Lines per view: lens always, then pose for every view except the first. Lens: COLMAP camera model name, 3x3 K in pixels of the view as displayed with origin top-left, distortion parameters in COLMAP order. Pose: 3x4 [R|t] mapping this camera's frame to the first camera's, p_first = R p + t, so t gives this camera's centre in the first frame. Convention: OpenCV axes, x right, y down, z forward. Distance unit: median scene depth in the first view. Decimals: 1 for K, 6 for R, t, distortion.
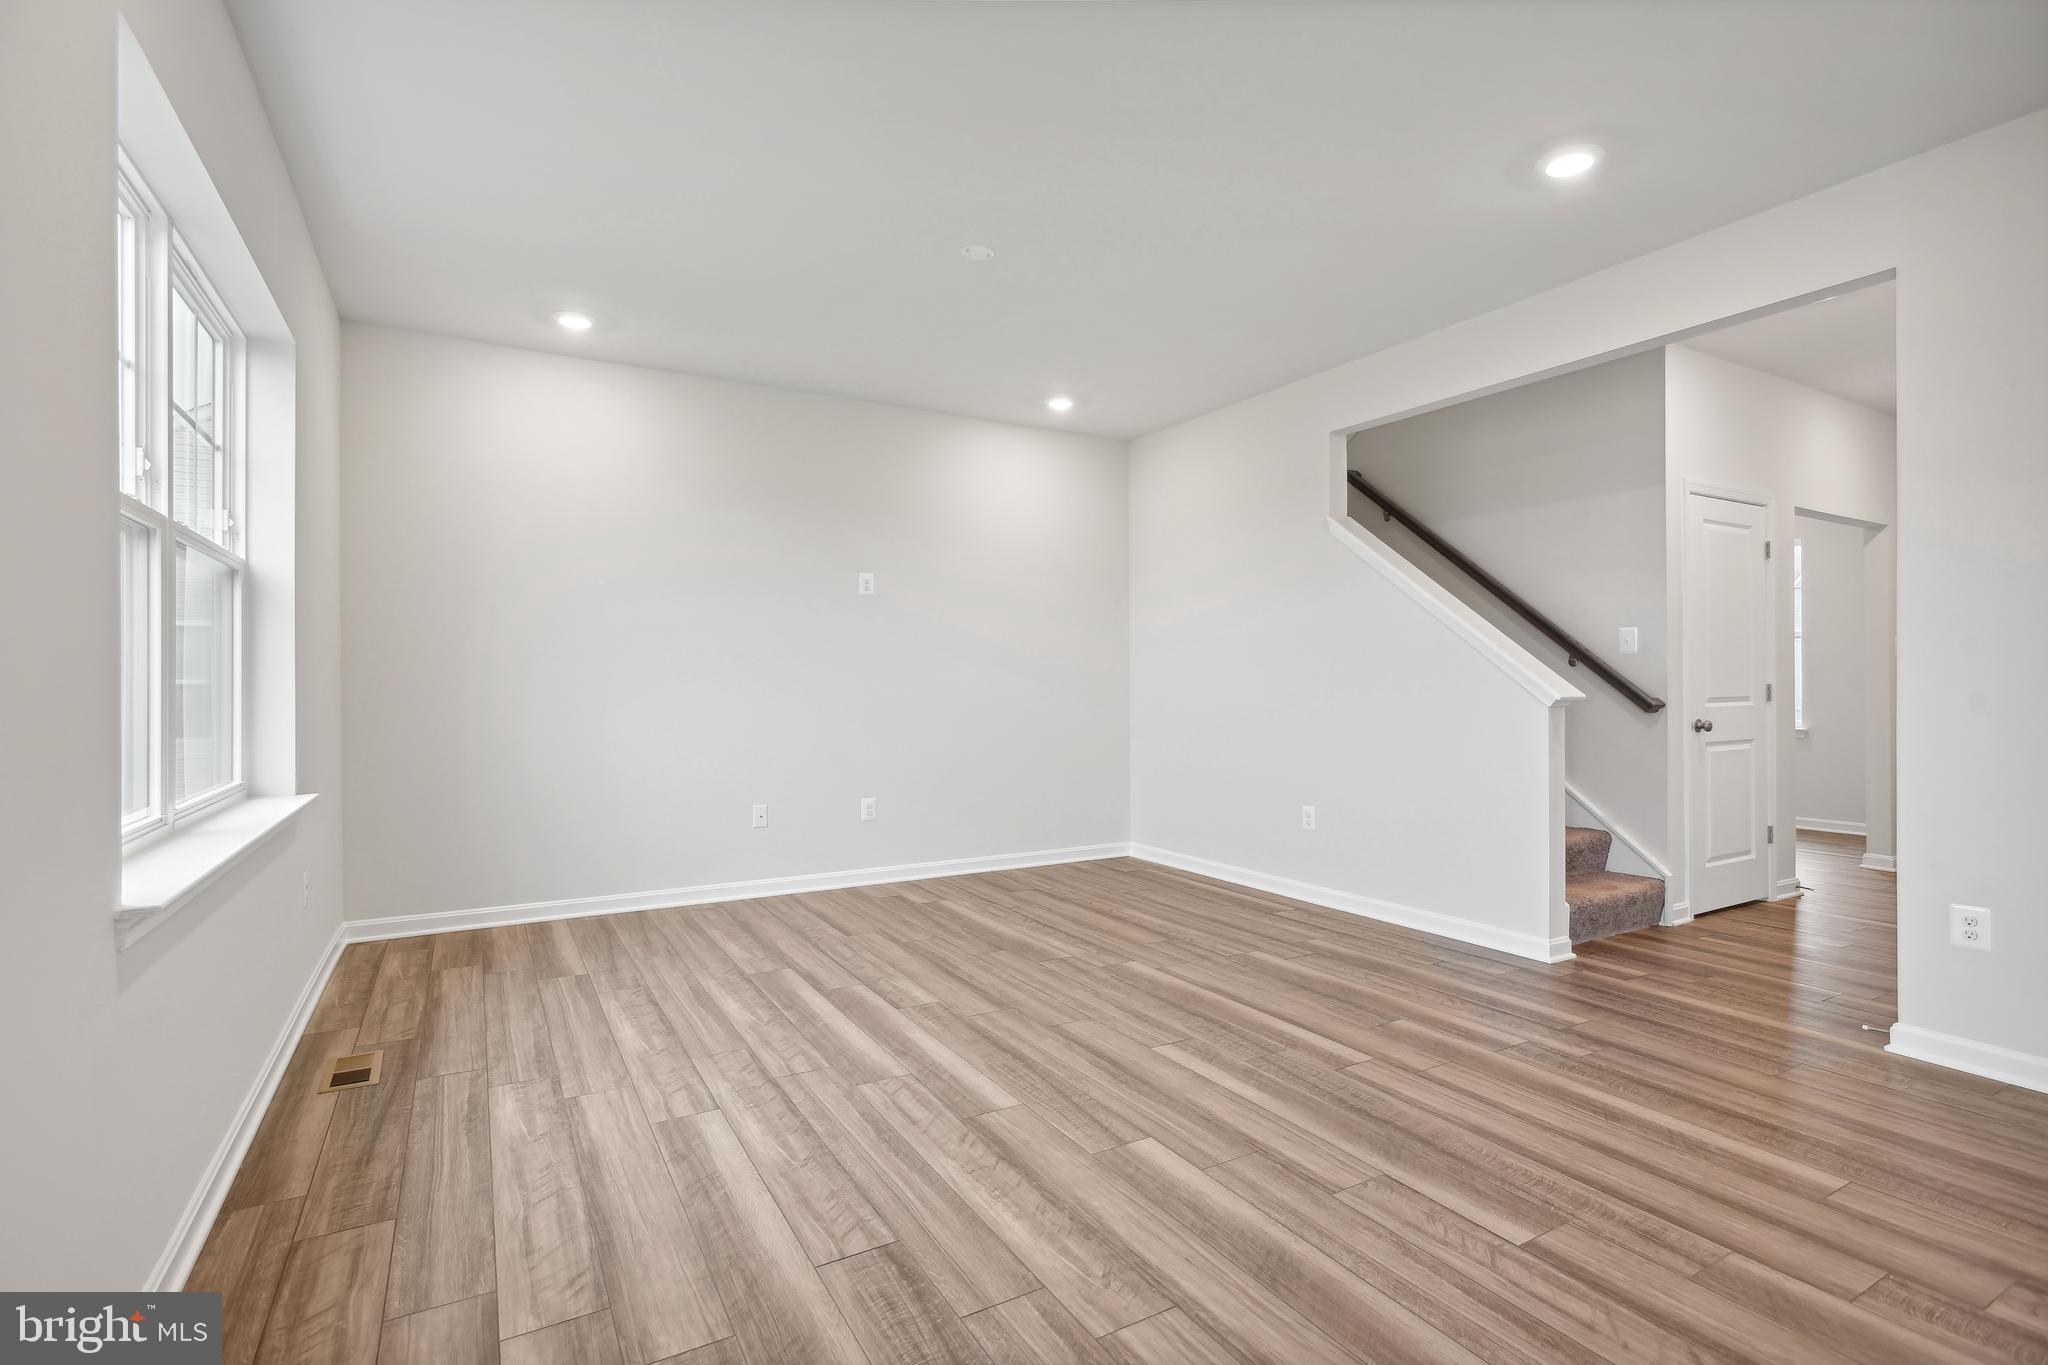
lens RADIAL K [[957.3, 0, 1021.3], [0, 957.3, 684.3], [0, 0, 1]] dist [-0.003499, 0.000638]
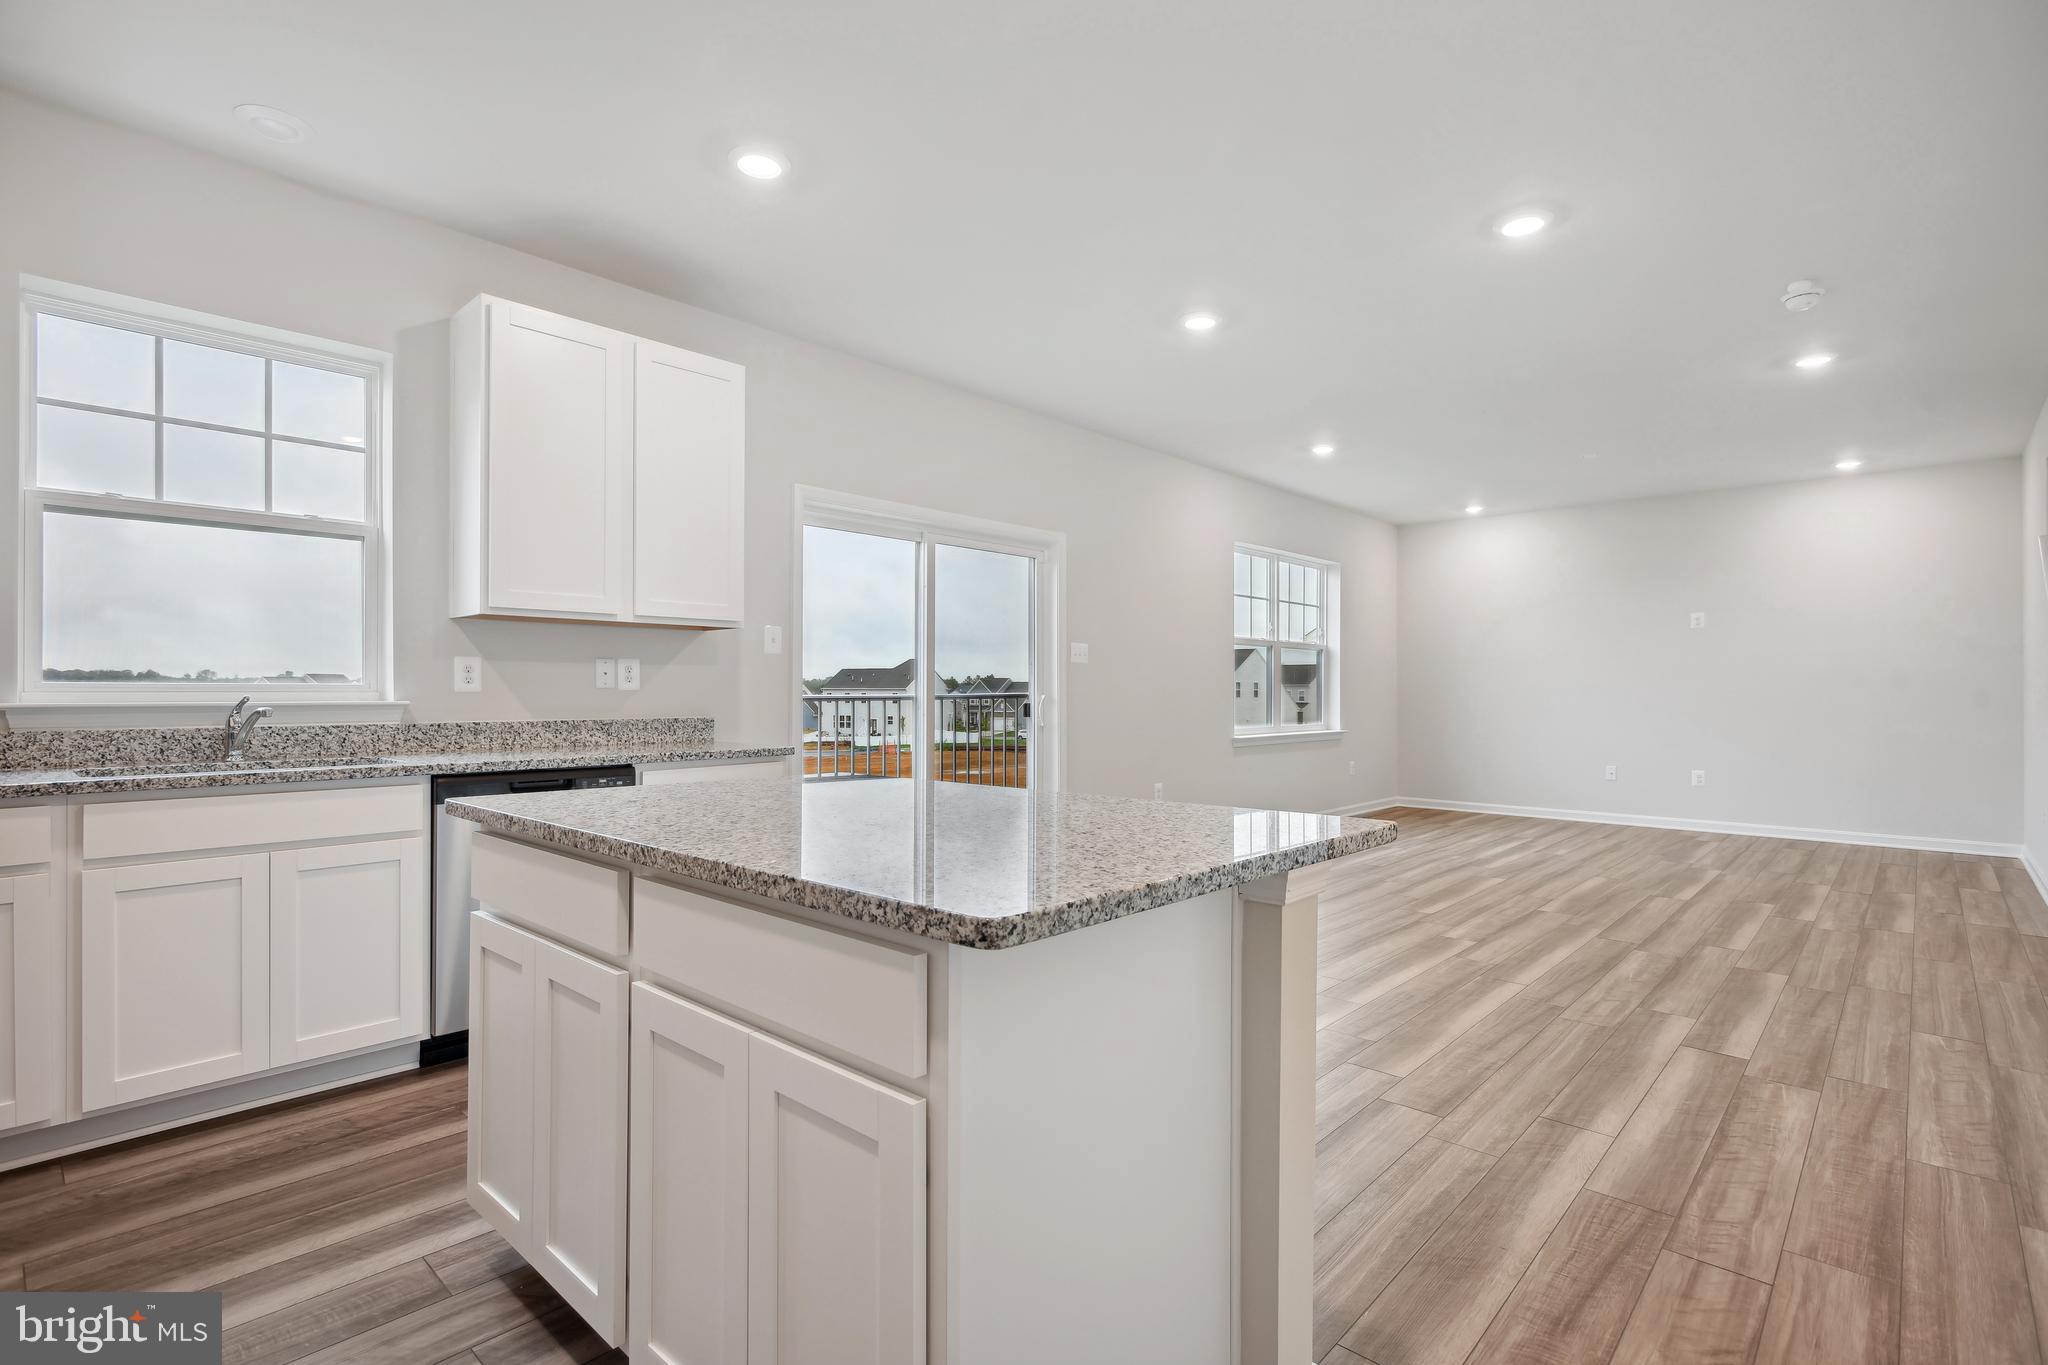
lens RADIAL K [[965.9, 0, 1022.9], [0, 965.9, 689.0], [0, 0, 1]] dist [-0.000410, -0.000565]
pose [[0.295169, 0.002368, -0.955442, 1.717595], [-0.003523, 0.999993, 0.001390, -0.001498], [0.955439, 0.002956, 0.295175, -0.721854]]
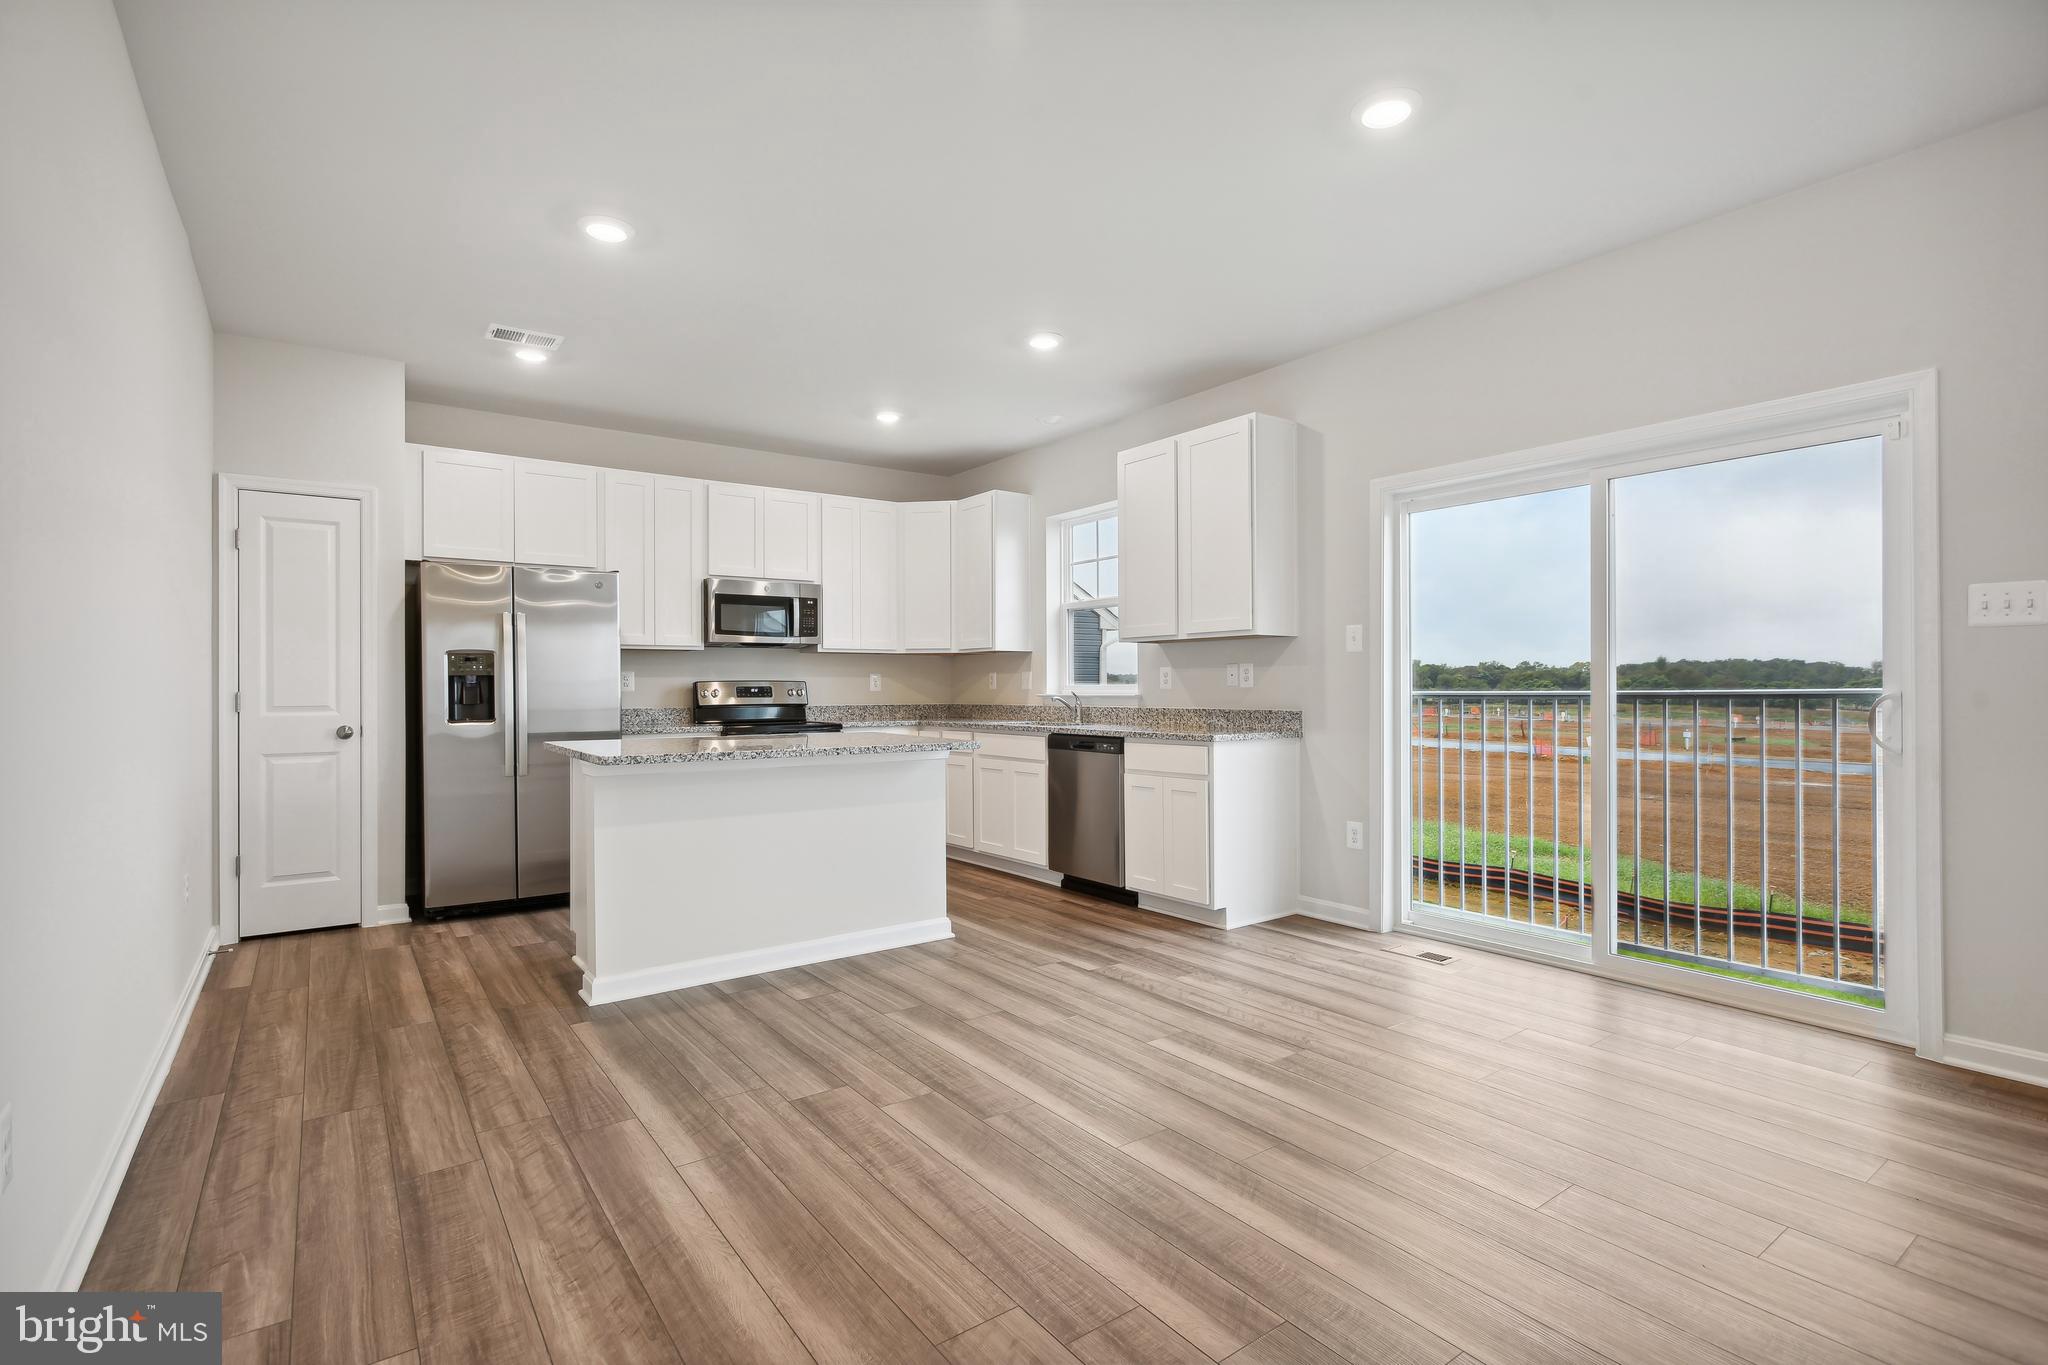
lens RADIAL K [[962.3, 0, 1019.7], [0, 962.3, 687.9], [0, 0, 1]] dist [-0.000551, 0.000768]
pose [[-0.994630, 0.008515, -0.103142, 0.866915], [0.008471, 0.999964, 0.000870, -0.000014], [0.103145, -0.000008, -0.994666, 0.826810]]
